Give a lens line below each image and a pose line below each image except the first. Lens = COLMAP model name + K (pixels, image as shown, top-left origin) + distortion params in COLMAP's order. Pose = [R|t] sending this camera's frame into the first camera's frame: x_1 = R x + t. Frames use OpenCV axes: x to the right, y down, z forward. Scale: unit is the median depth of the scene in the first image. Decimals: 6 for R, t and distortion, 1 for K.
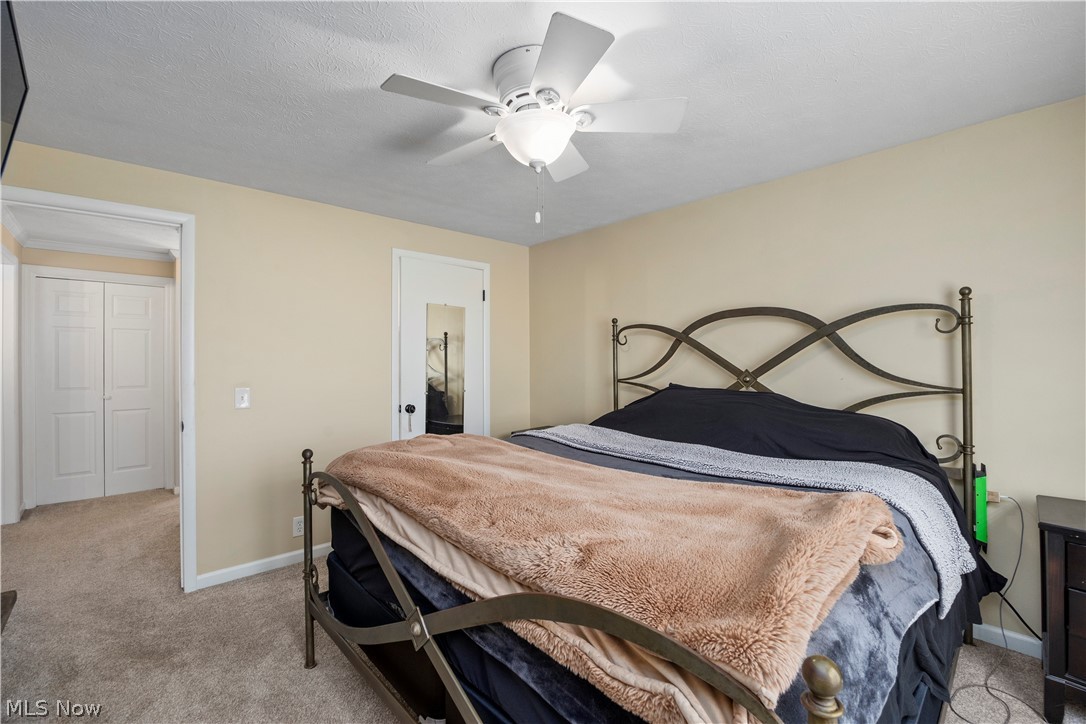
lens RADIAL K [[468.5, 0, 543.3], [0, 468.5, 358.3], [0, 0, 1]] dist [-0.024536, 0.001311]
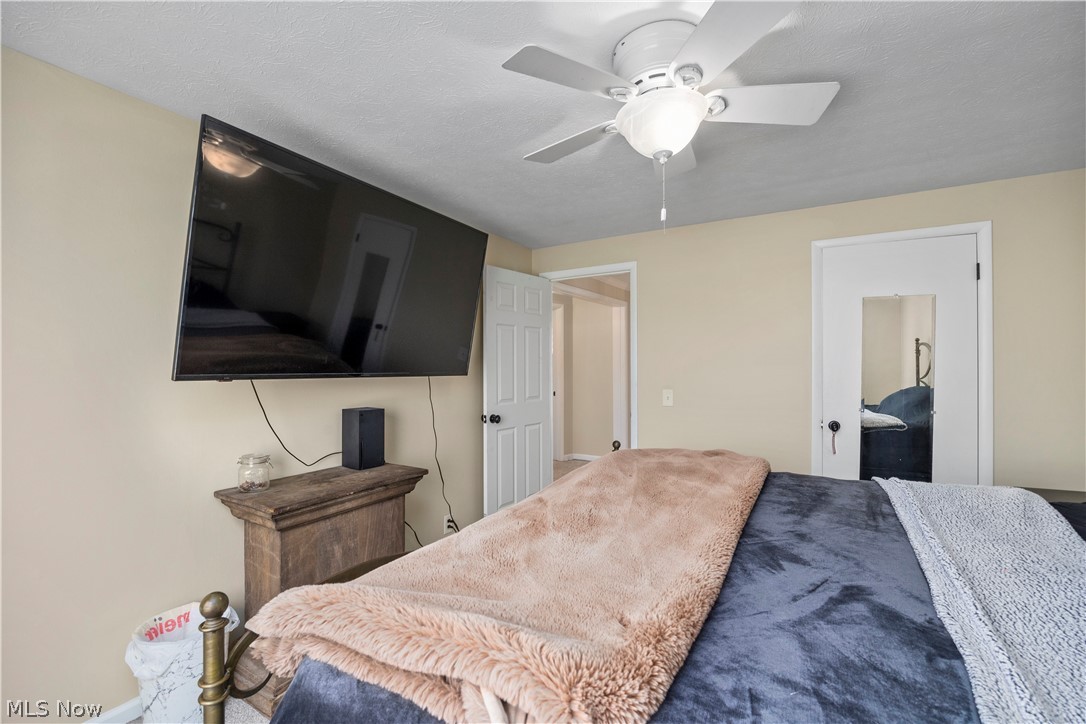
lens RADIAL K [[468.5, 0, 537.0], [0, 468.5, 361.1], [0, 0, 1]] dist [-0.024536, 0.001311]
pose [[0.264471, -0.002064, -0.964391, 0.286206], [0.004692, 0.999989, -0.000853, -0.008873], [0.964382, -0.004300, 0.264478, 0.197006]]
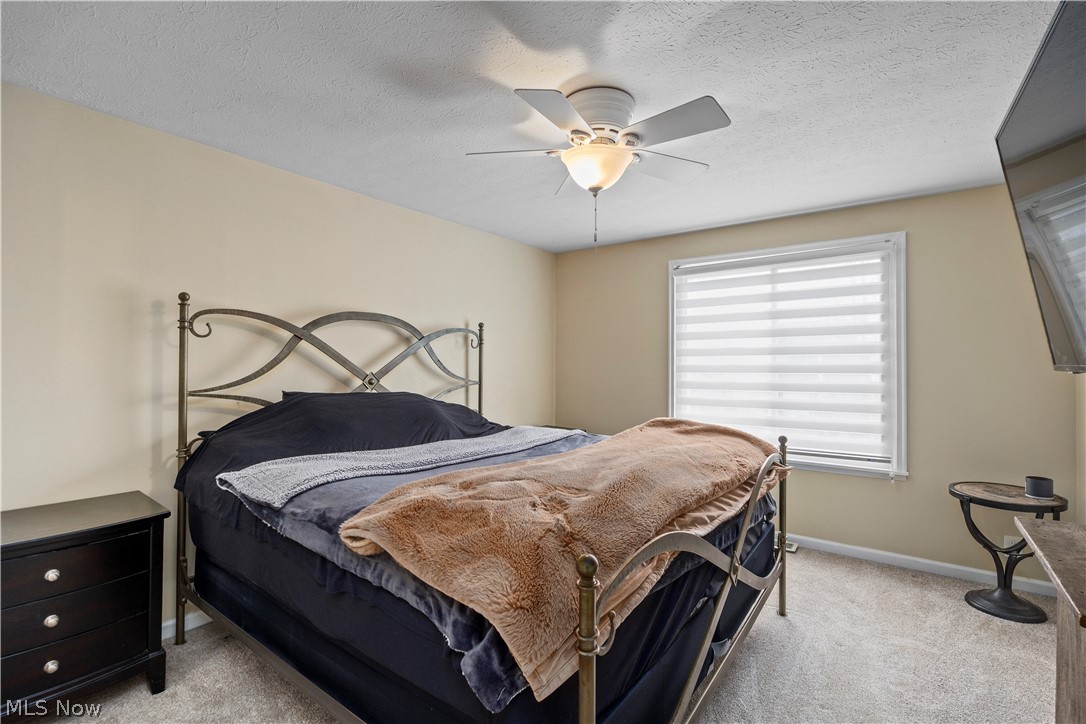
lens RADIAL K [[468.5, 0, 549.3], [0, 468.5, 362.5], [0, 0, 1]] dist [-0.024536, 0.001311]
pose [[-0.178378, 0.002966, 0.983958, -0.683340], [-0.015924, 0.999856, -0.005901, 0.002610], [-0.983833, -0.016721, -0.178305, 0.805766]]
